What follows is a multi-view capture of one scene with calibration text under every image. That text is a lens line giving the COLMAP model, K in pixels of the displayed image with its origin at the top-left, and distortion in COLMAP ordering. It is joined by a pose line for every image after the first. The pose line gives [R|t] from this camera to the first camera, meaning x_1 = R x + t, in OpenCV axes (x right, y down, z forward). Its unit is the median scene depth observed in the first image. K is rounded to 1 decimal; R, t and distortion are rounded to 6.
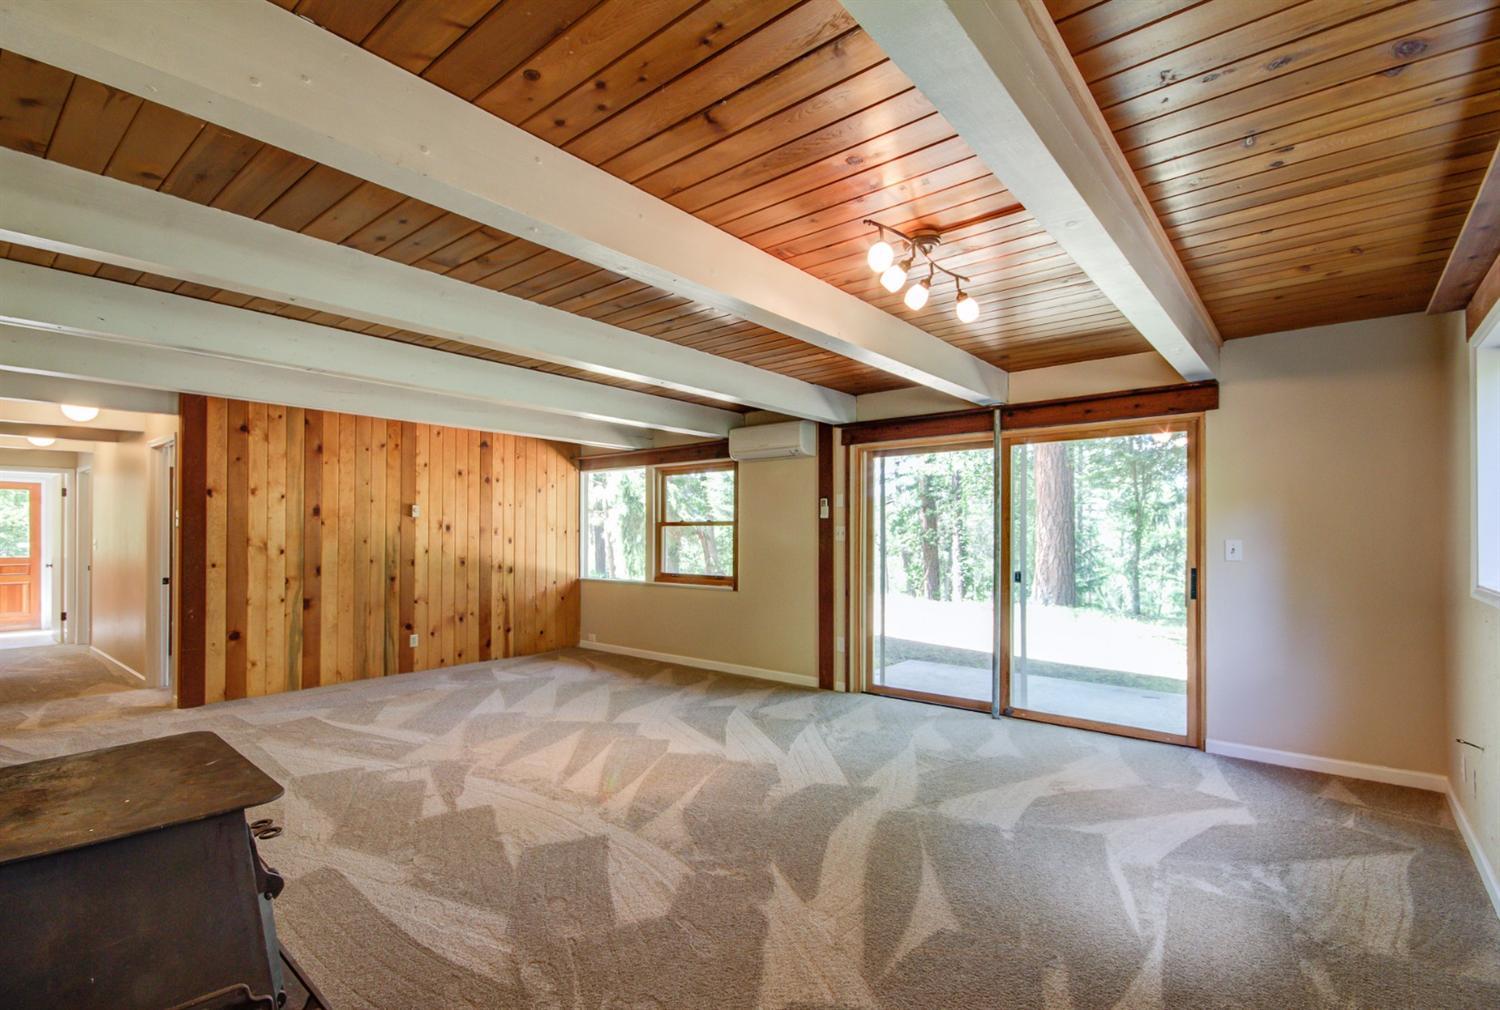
lens RADIAL K [[693.2, 0, 753.1], [0, 693.2, 530.7], [0, 0, 1]] dist [0.000458, 0.000000]
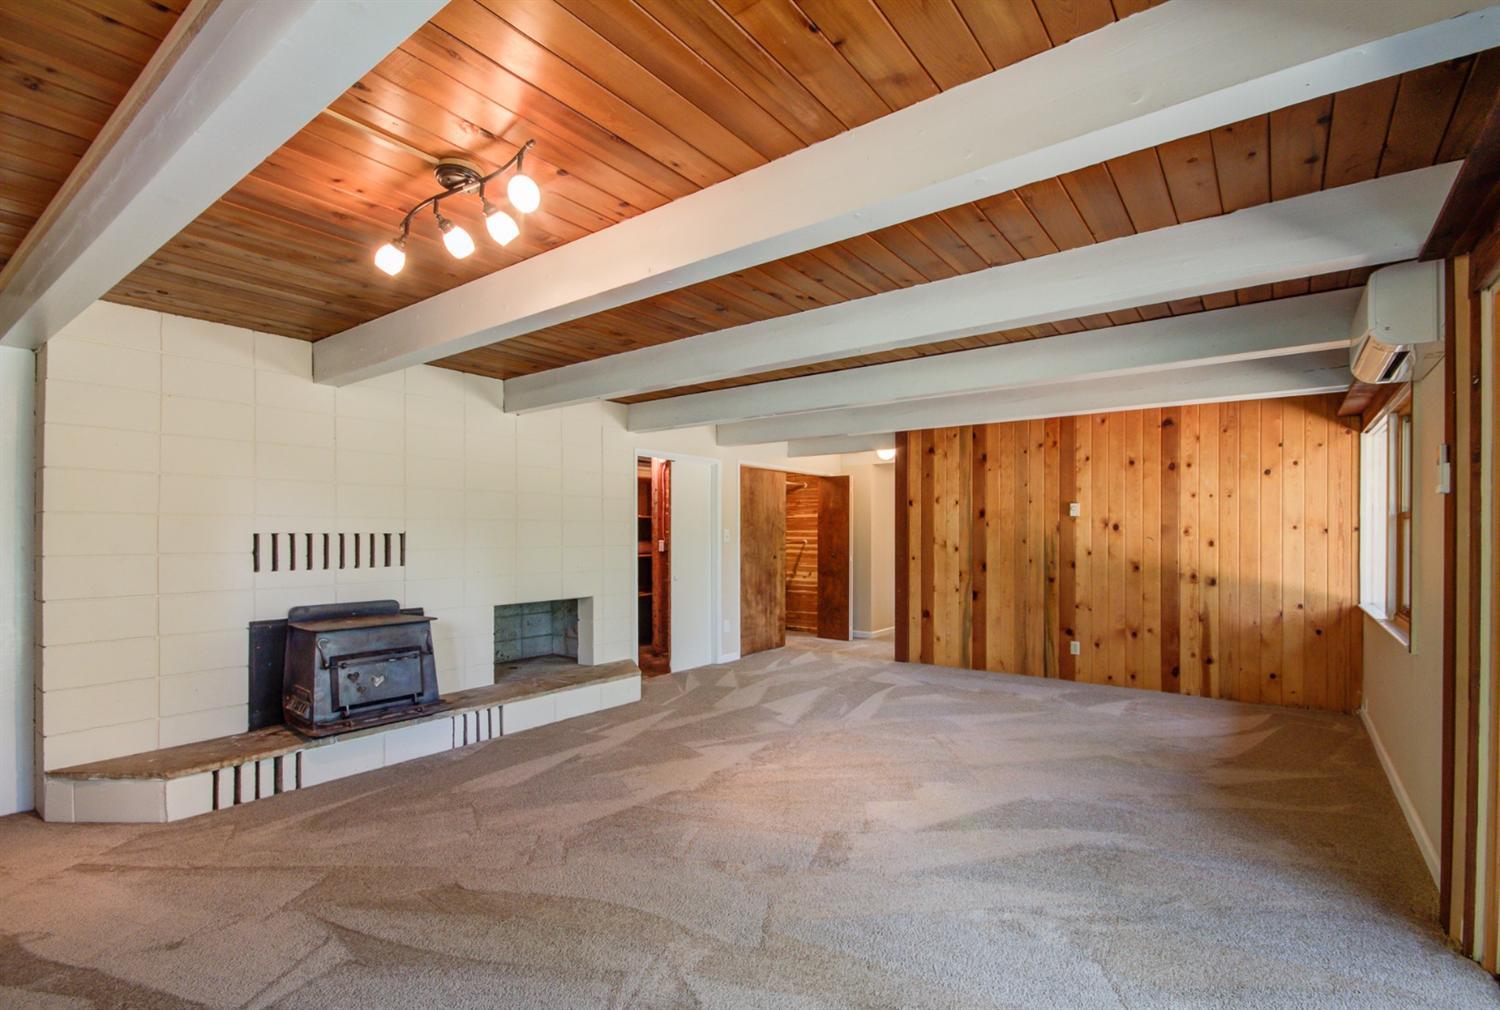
lens RADIAL K [[693.2, 0, 753.1], [0, 693.2, 530.7], [0, 0, 1]] dist [0.000458, 0.000000]
pose [[0.039820, -0.005260, -0.999193, 0.451282], [0.005638, 0.999971, -0.005040, 0.002449], [0.999191, -0.005432, 0.039848, 0.552904]]
